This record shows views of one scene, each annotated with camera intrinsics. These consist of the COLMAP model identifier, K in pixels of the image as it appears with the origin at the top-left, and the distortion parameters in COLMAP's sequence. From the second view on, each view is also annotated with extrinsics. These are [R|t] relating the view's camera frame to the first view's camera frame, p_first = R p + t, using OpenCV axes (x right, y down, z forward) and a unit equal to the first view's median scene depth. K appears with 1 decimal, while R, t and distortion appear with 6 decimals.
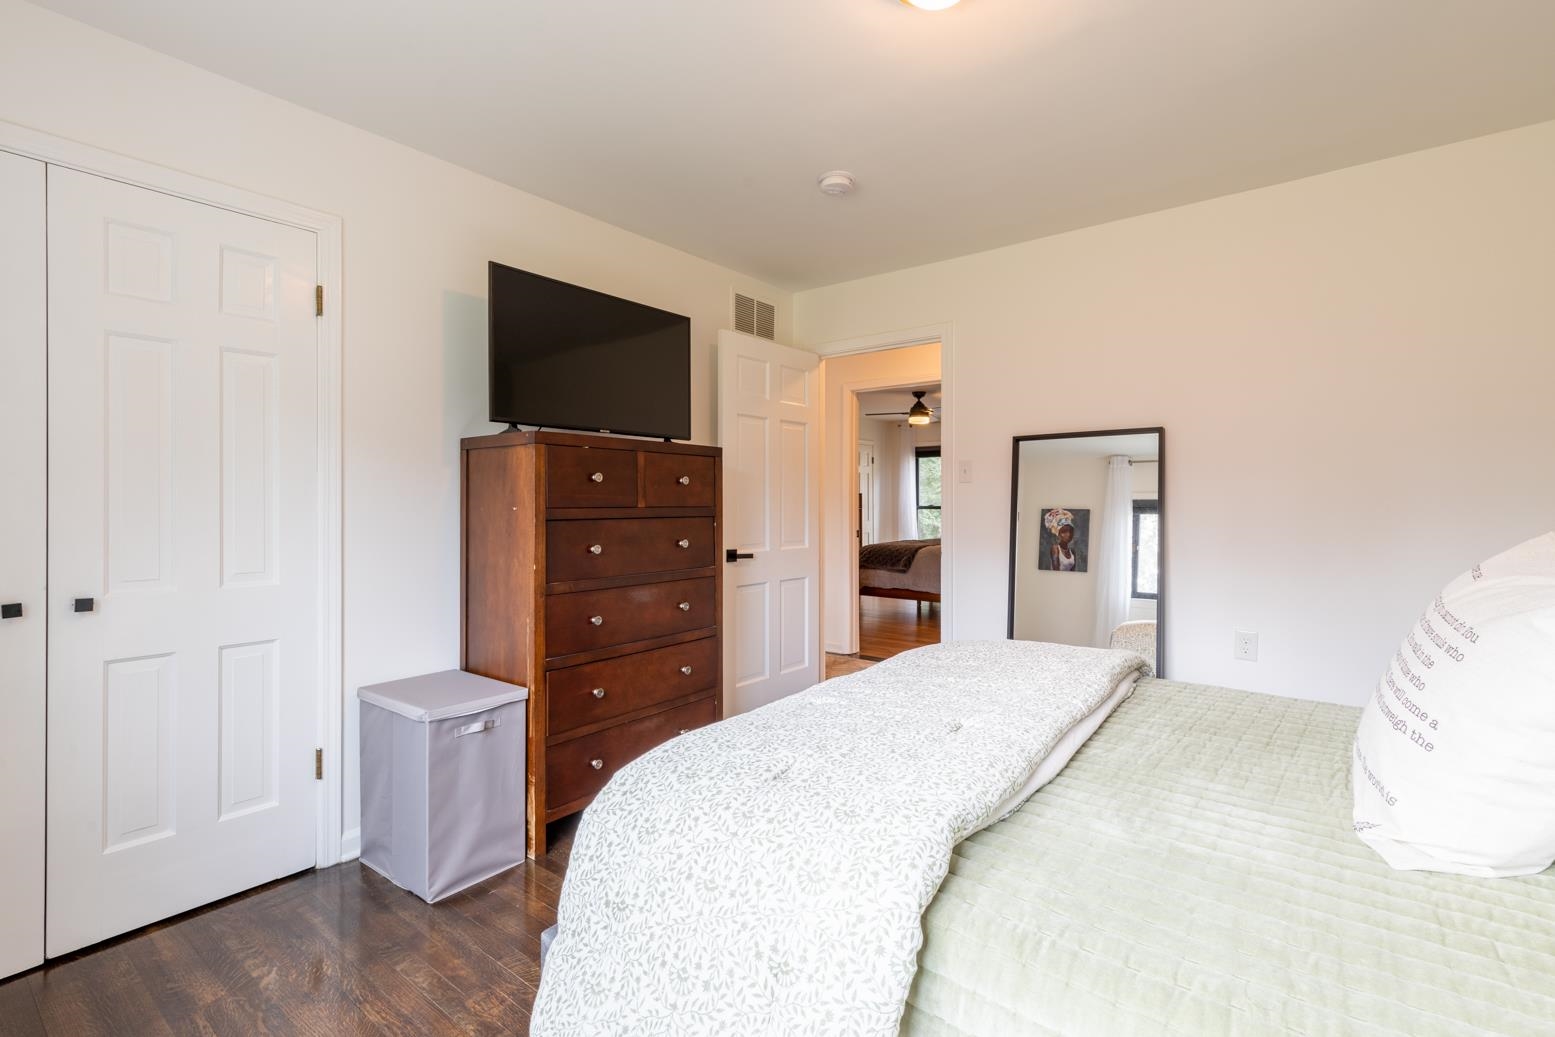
lens RADIAL K [[706.6, 0, 780.1], [0, 706.6, 509.2], [0, 0, 1]] dist [0.011048, -0.001846]
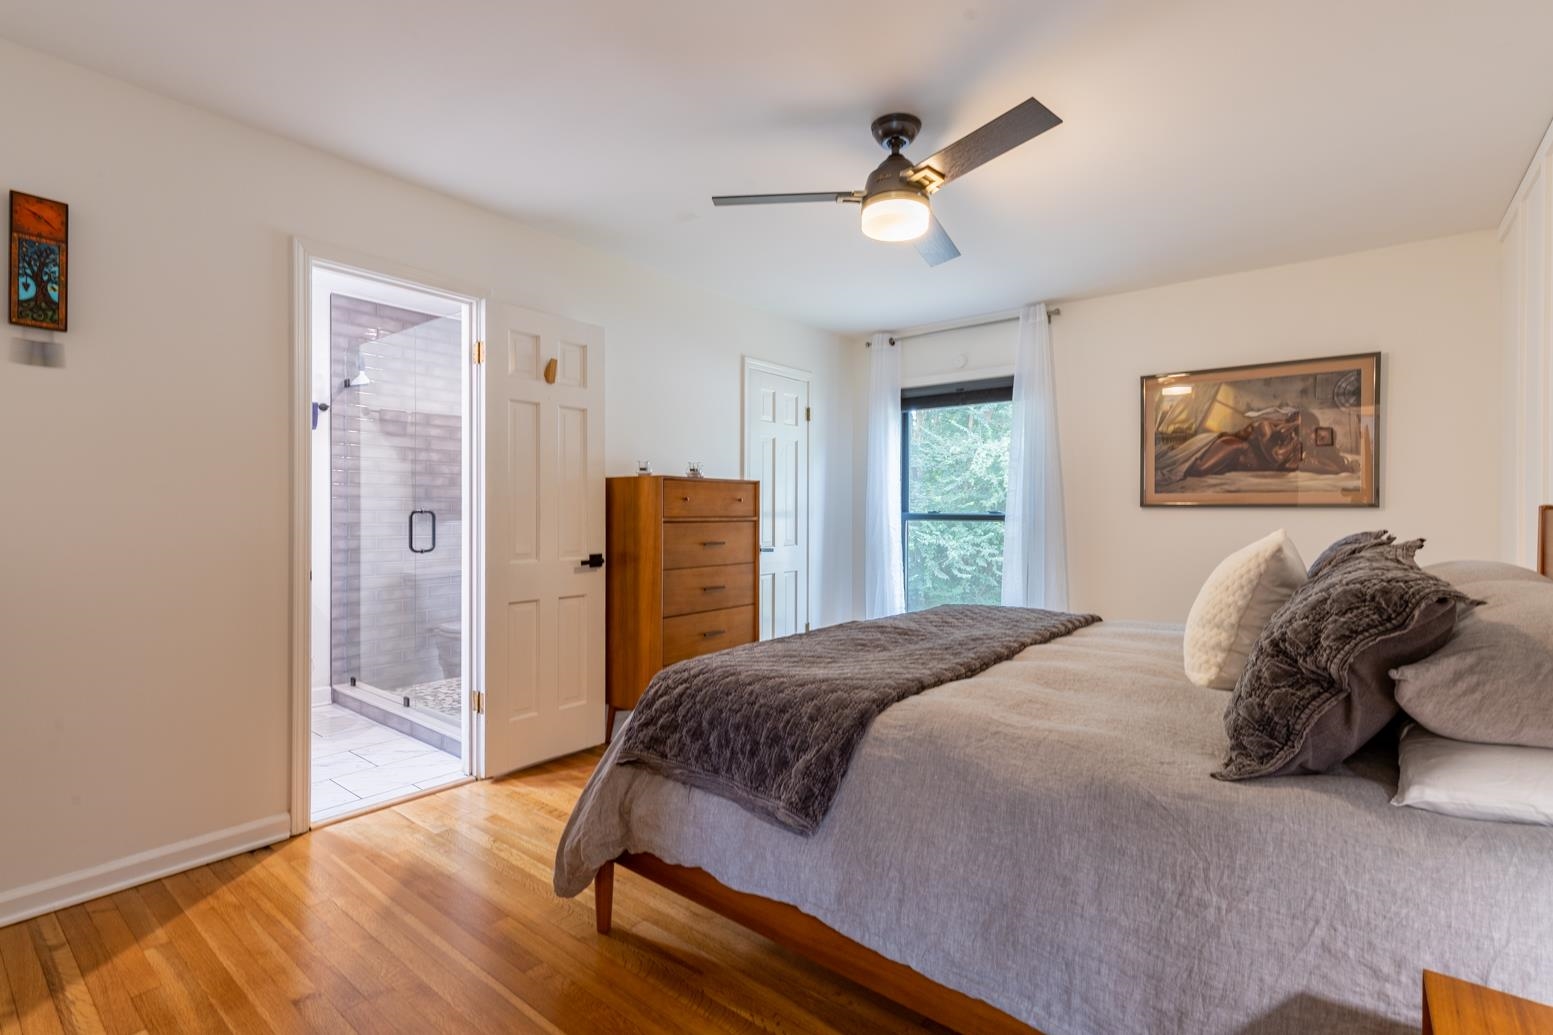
lens RADIAL K [[705.7, 0, 782.1], [0, 705.7, 517.3], [0, 0, 1]] dist [0.011048, -0.001846]
pose [[0.999982, 0.005445, -0.002701, 0.120543], [-0.005454, 0.999980, -0.003332, 0.000078], [0.002683, 0.003346, 0.999991, 0.563914]]
